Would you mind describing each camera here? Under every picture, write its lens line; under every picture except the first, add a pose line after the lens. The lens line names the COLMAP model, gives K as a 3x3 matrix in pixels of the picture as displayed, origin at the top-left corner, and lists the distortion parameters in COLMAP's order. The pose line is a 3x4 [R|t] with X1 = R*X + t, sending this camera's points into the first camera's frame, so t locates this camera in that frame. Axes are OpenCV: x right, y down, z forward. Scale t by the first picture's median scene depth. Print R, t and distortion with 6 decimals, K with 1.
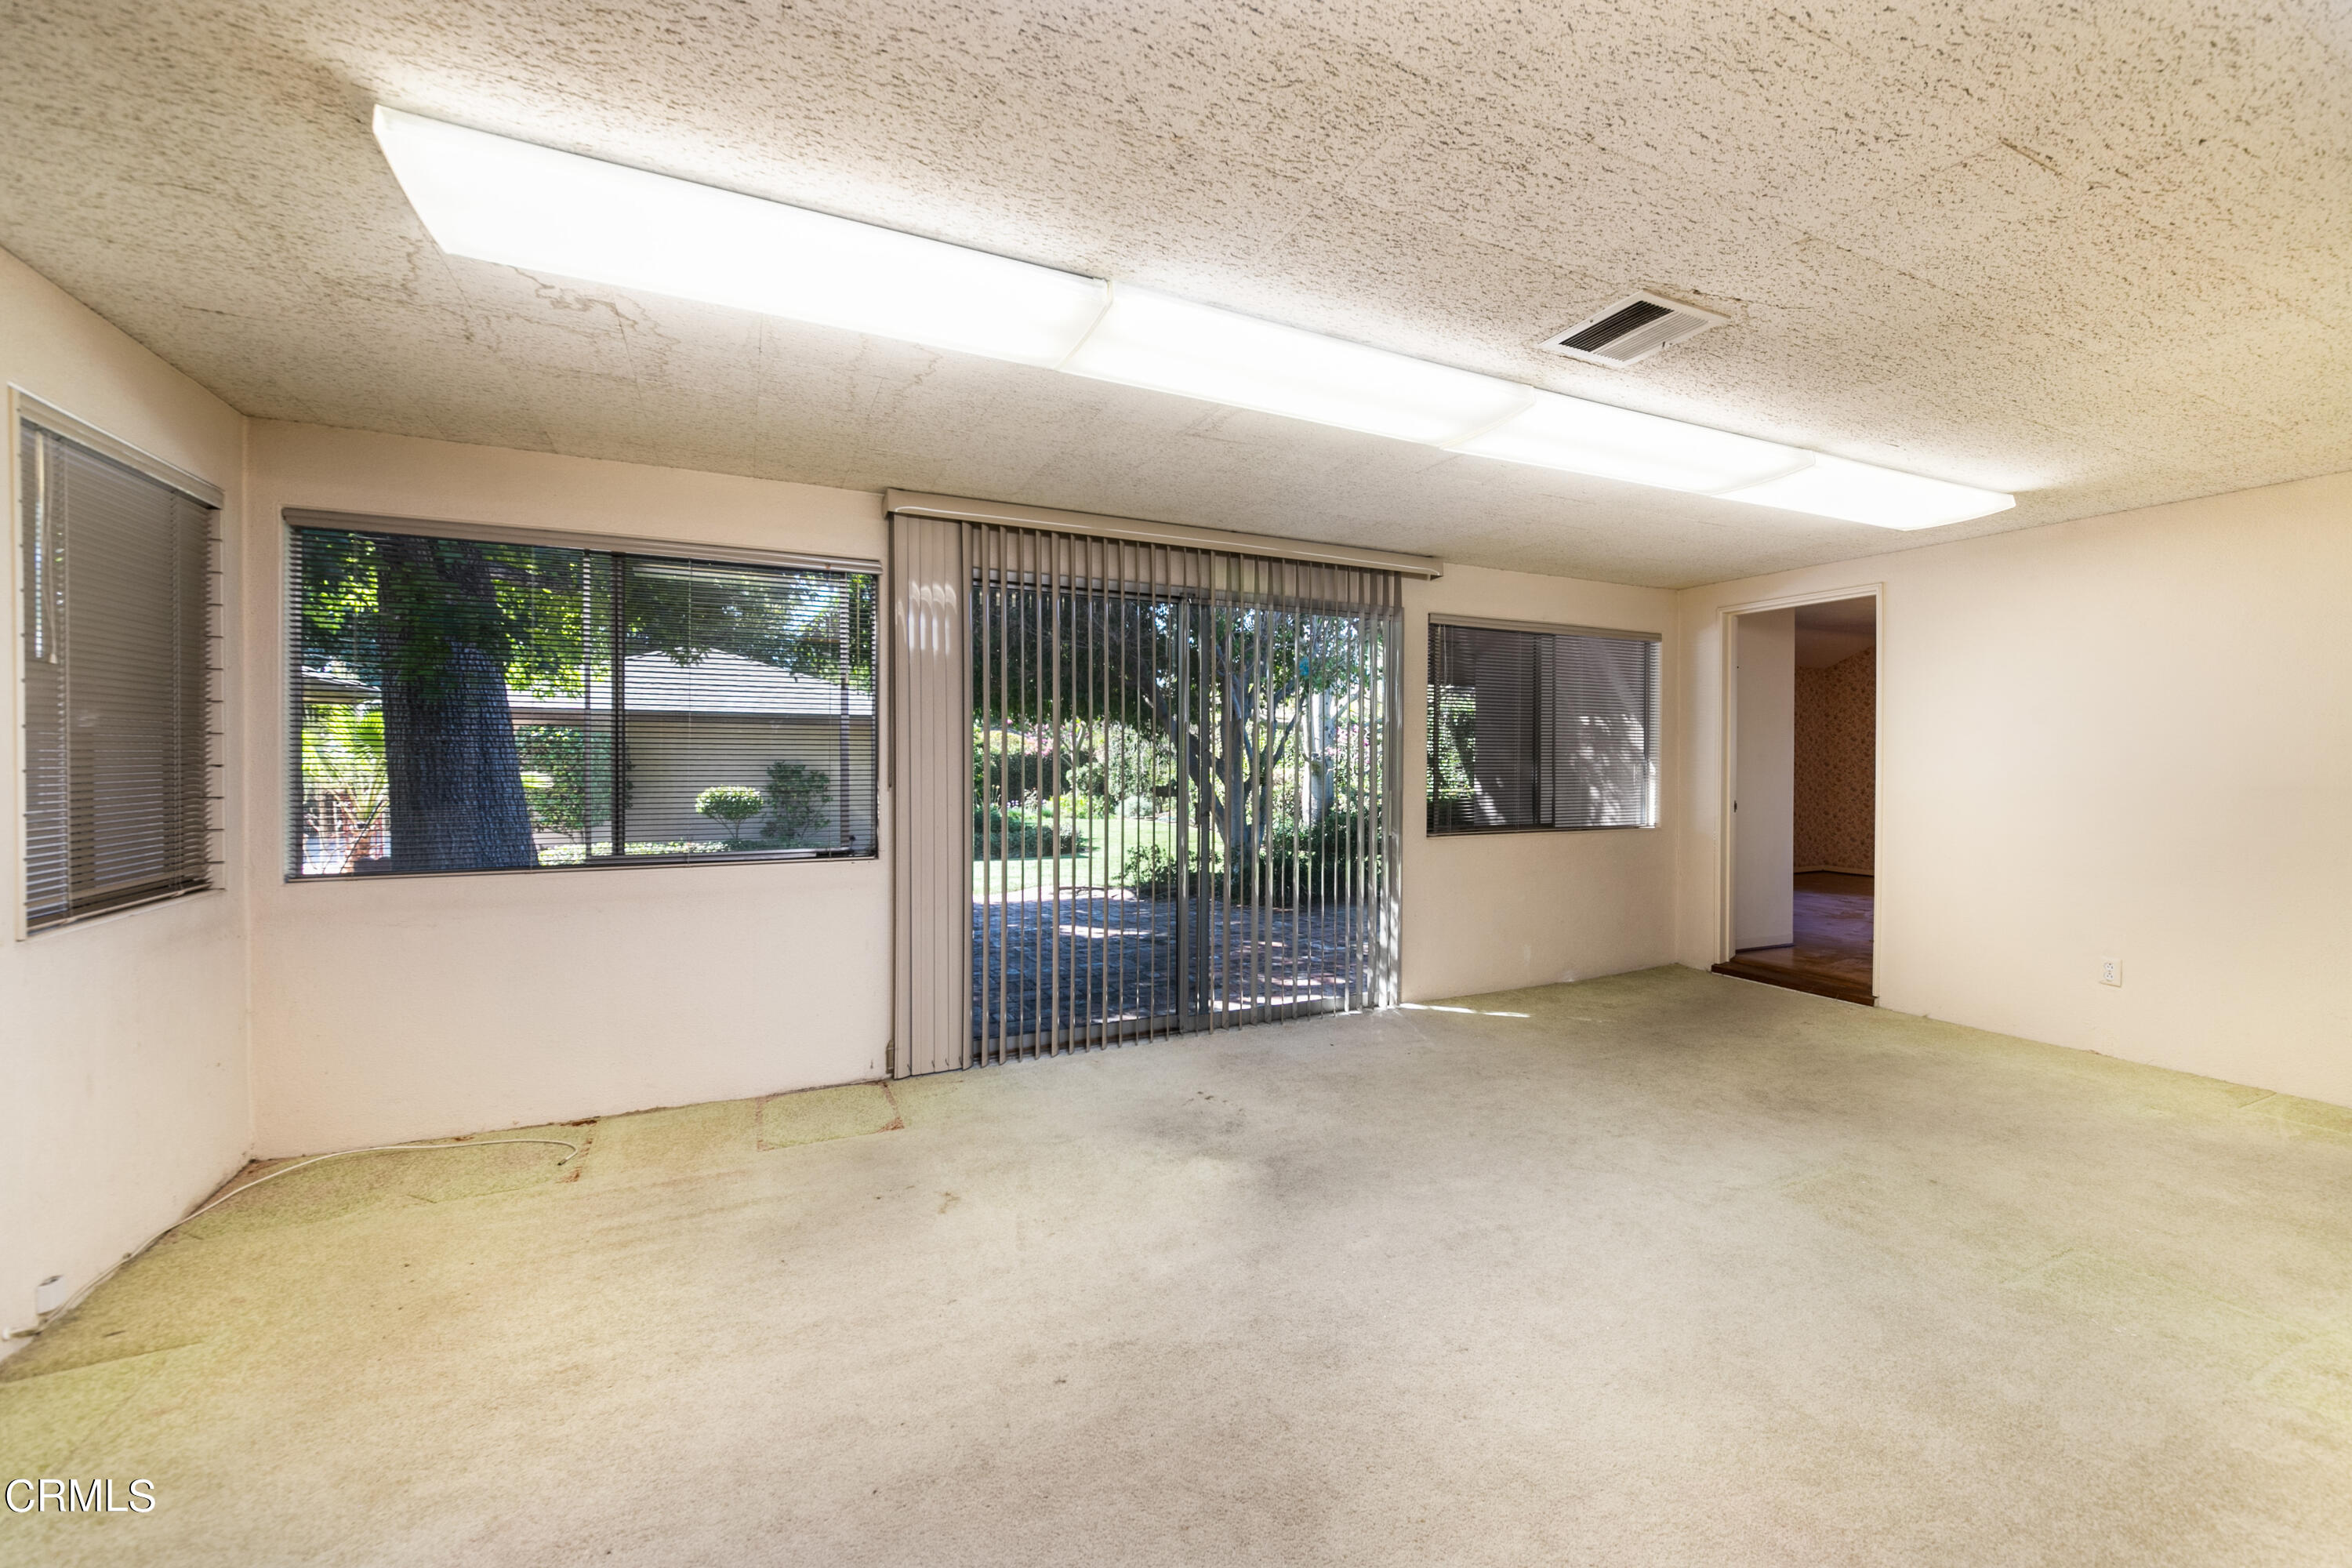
lens RADIAL K [[939.1, 0, 1184.5], [0, 939.1, 802.4], [0, 0, 1]] dist [0.001343, -0.000093]
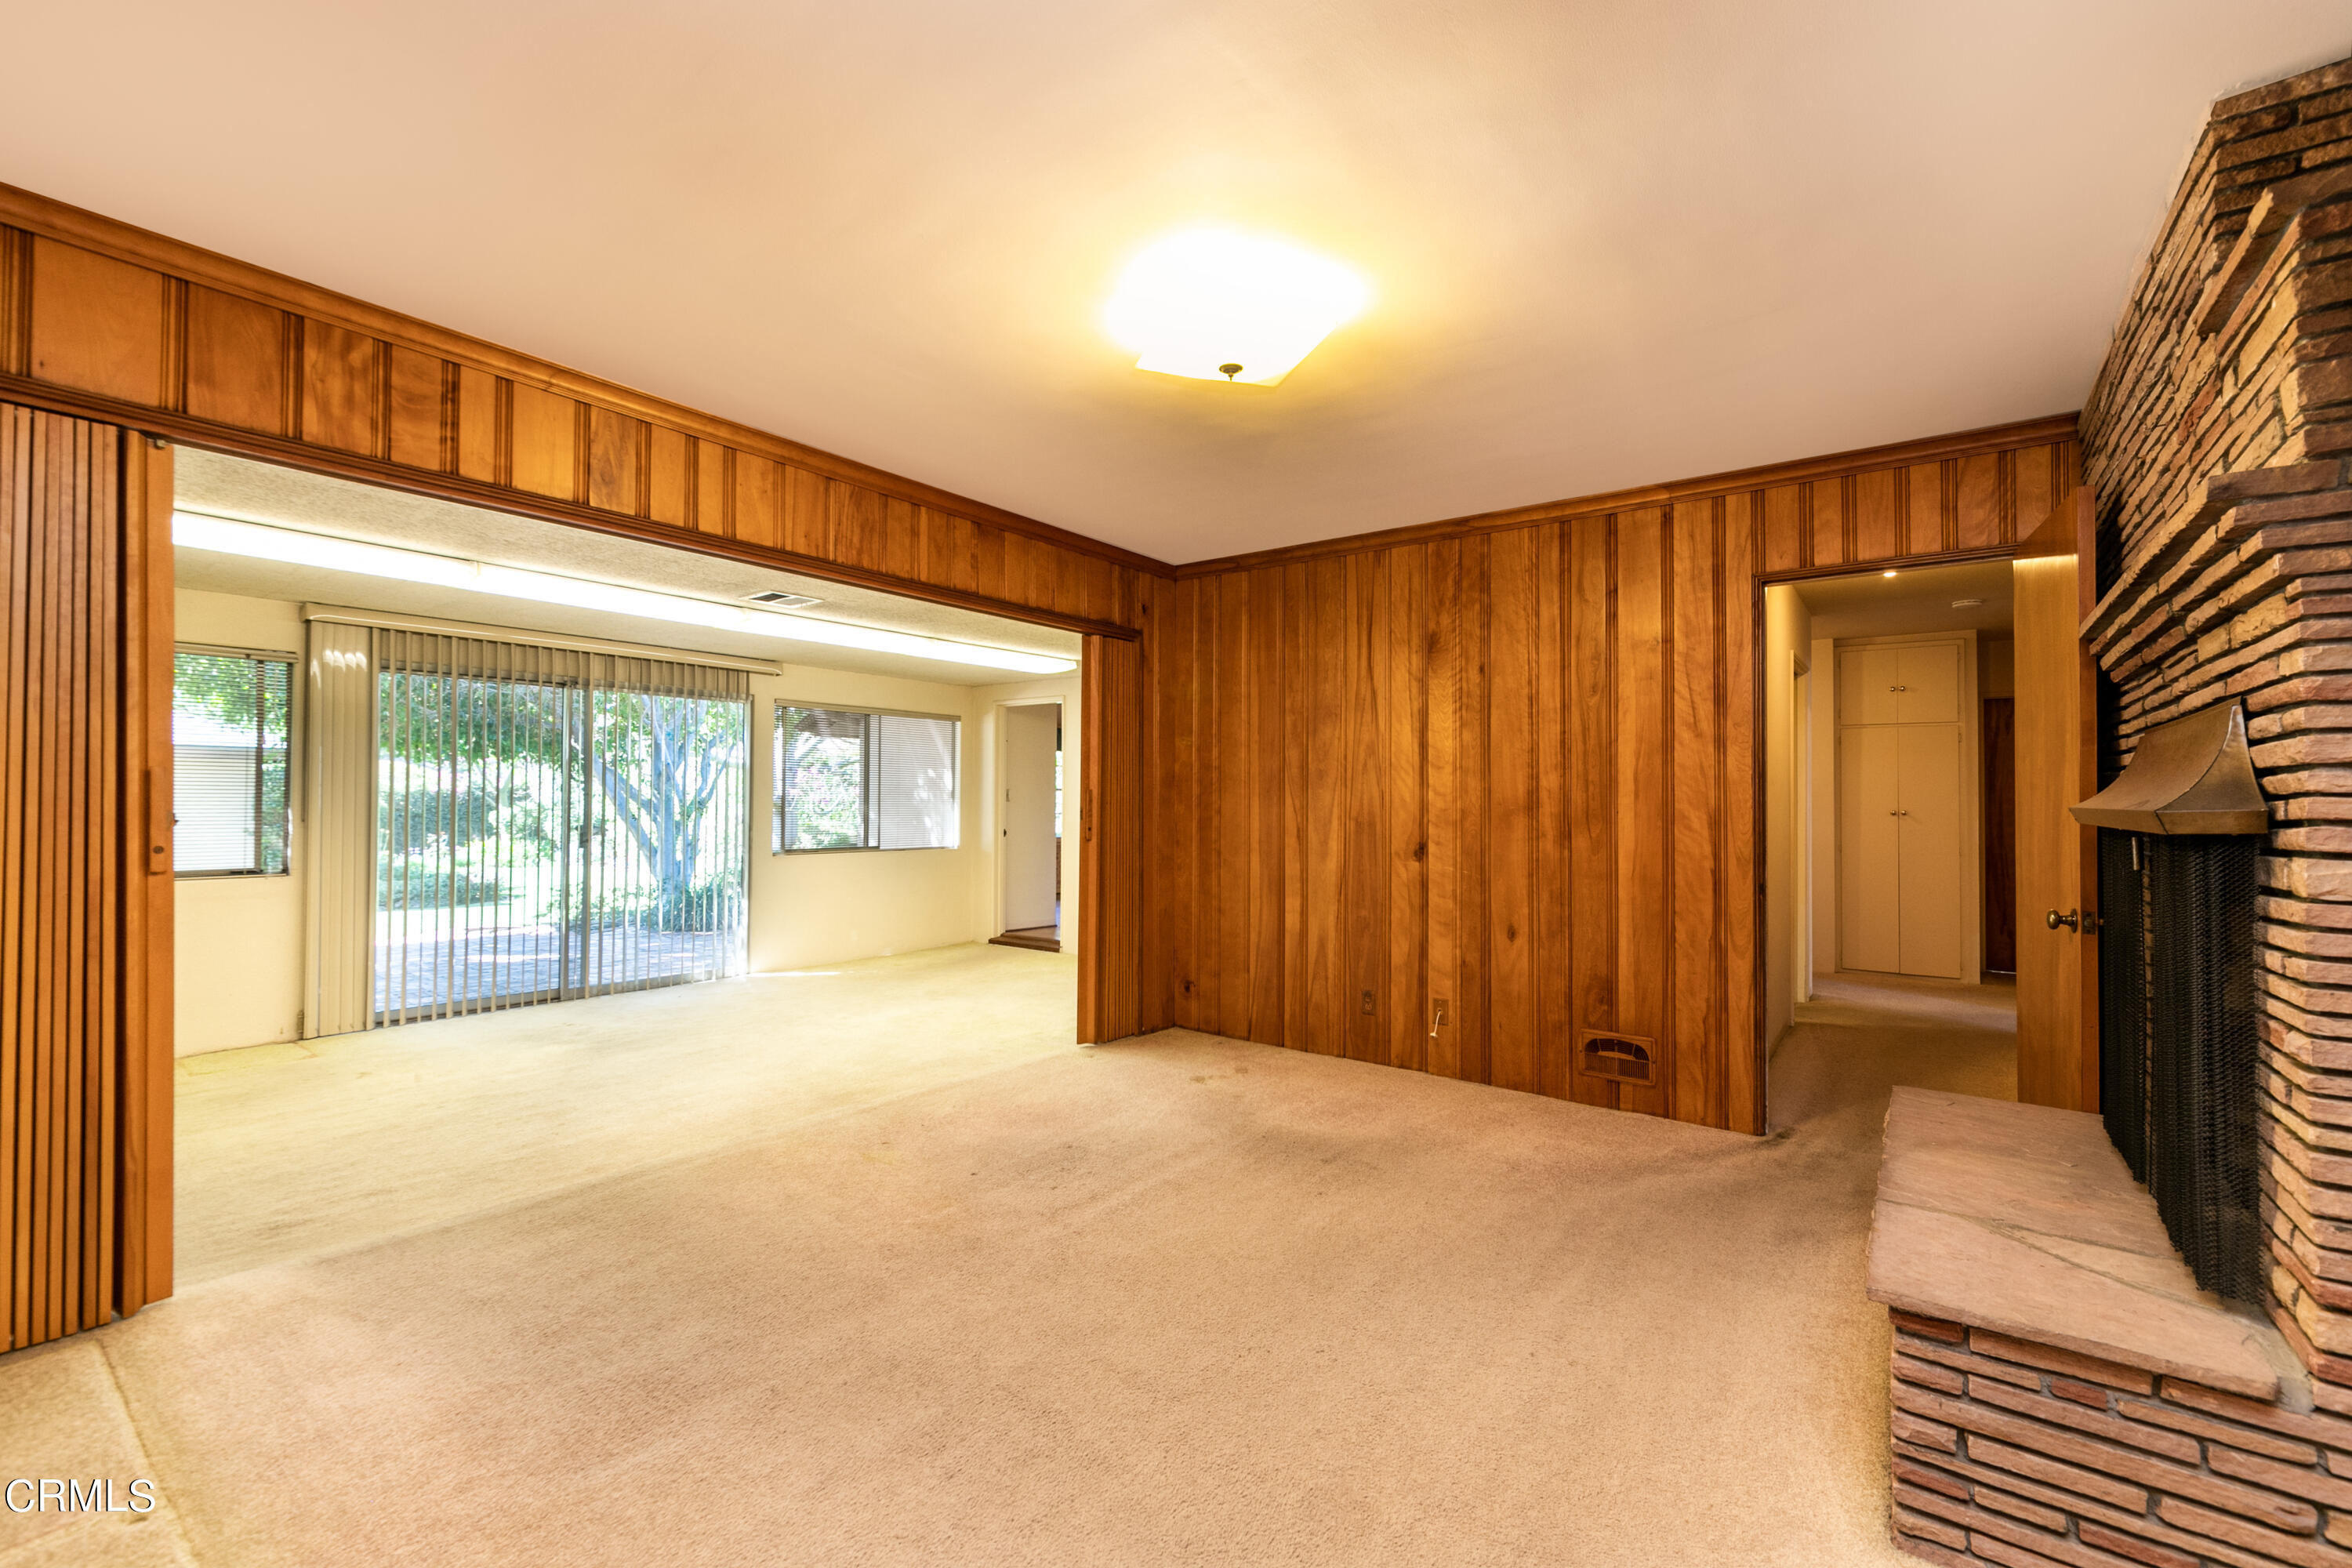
lens RADIAL K [[961.5, 0, 1129.4], [0, 961.5, 790.4], [0, 0, 1]] dist [-0.002305, -0.000280]
pose [[0.896432, 0.004026, 0.443164, 0.078581], [0.020264, 0.998540, -0.050063, 0.016996], [-0.442718, 0.053858, 0.895042, -0.433117]]
